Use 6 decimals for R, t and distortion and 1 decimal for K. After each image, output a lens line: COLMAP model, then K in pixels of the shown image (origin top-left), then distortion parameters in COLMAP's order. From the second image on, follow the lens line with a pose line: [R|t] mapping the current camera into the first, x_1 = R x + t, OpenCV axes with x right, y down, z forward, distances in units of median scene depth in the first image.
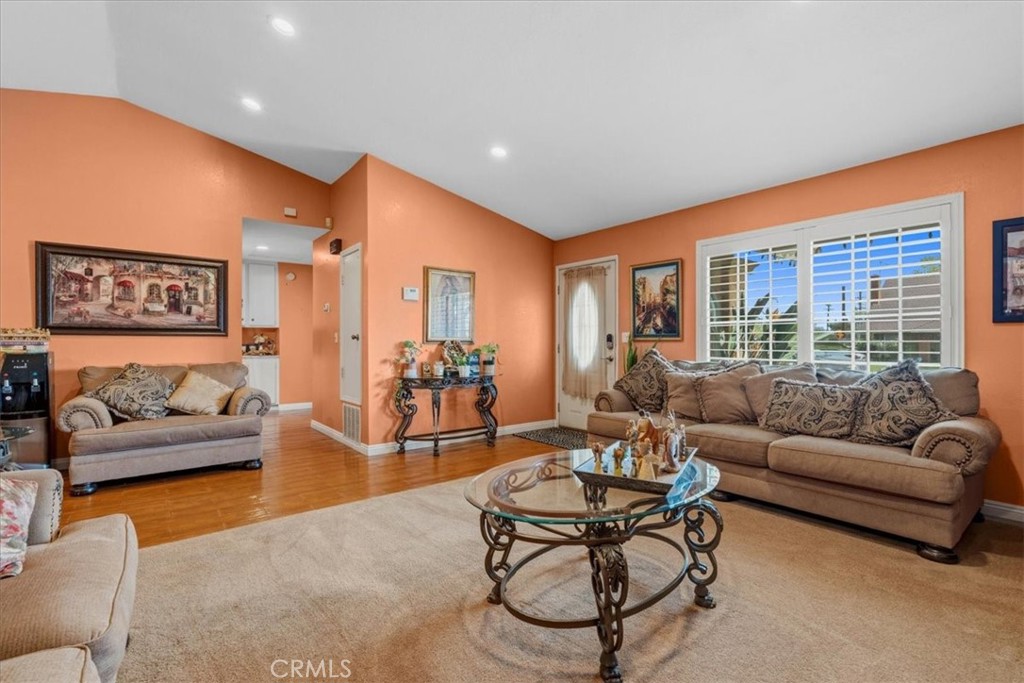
lens RADIAL K [[467.3, 0, 516.5], [0, 467.3, 338.5], [0, 0, 1]] dist [-0.000053, -0.000683]
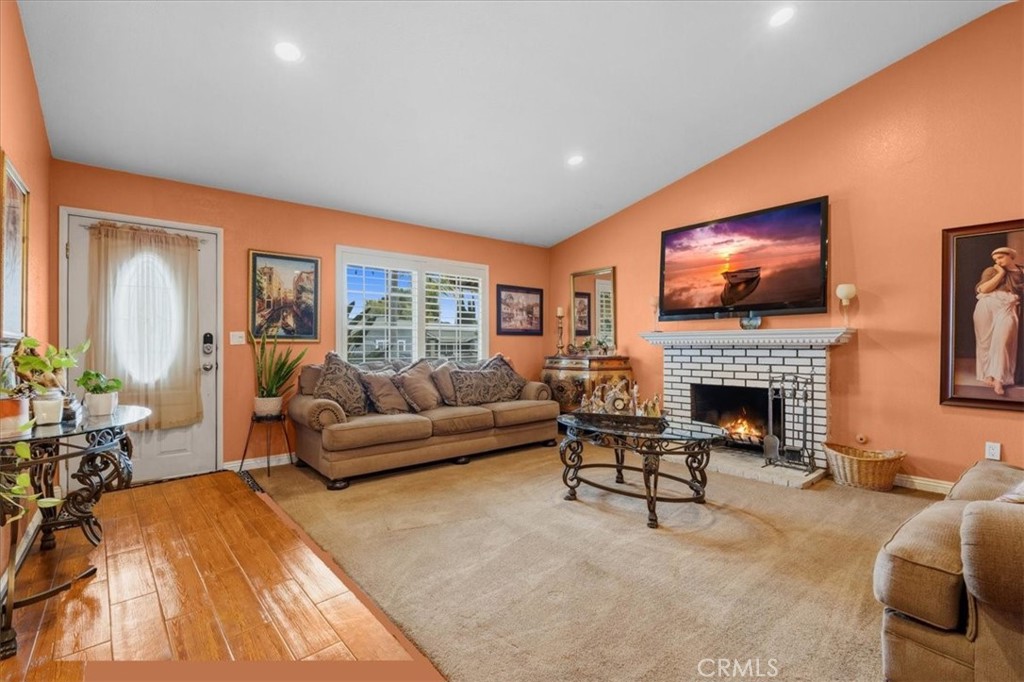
lens RADIAL K [[467.3, 0, 517.3], [0, 467.3, 335.5], [0, 0, 1]] dist [-0.000053, -0.000683]
pose [[-0.033625, 0.024154, 0.999143, -0.595331], [-0.003583, 0.999699, -0.024288, 0.011021], [-0.999428, -0.004396, -0.033528, 0.593303]]
